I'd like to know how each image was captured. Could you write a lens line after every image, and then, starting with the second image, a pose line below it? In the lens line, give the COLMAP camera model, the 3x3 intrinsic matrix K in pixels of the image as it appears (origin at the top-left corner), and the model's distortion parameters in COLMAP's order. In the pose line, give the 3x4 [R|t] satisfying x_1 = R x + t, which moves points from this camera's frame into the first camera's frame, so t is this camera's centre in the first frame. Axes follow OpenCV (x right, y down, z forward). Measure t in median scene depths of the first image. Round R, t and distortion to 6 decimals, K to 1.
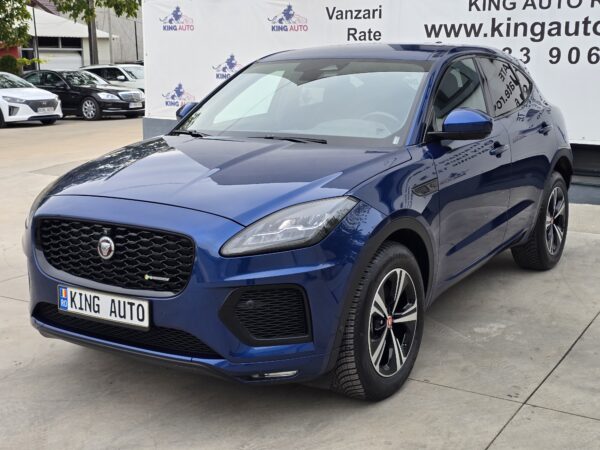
lens RADIAL K [[810.4, 0, 305.0], [0, 810.4, 230.1], [0, 0, 1]] dist [0.065632, 0.000000]
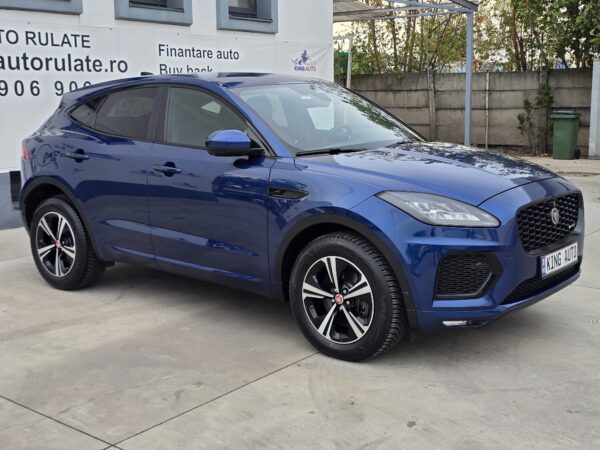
lens RADIAL K [[810.4, 0, 300.1], [0, 810.4, 227.6], [0, 0, 1]] dist [0.065632, 0.000000]
pose [[0.128953, -0.165654, 0.977717, -0.674297], [0.220290, 0.966099, 0.134631, -0.097528], [-0.966873, 0.198020, 0.161073, 0.494498]]
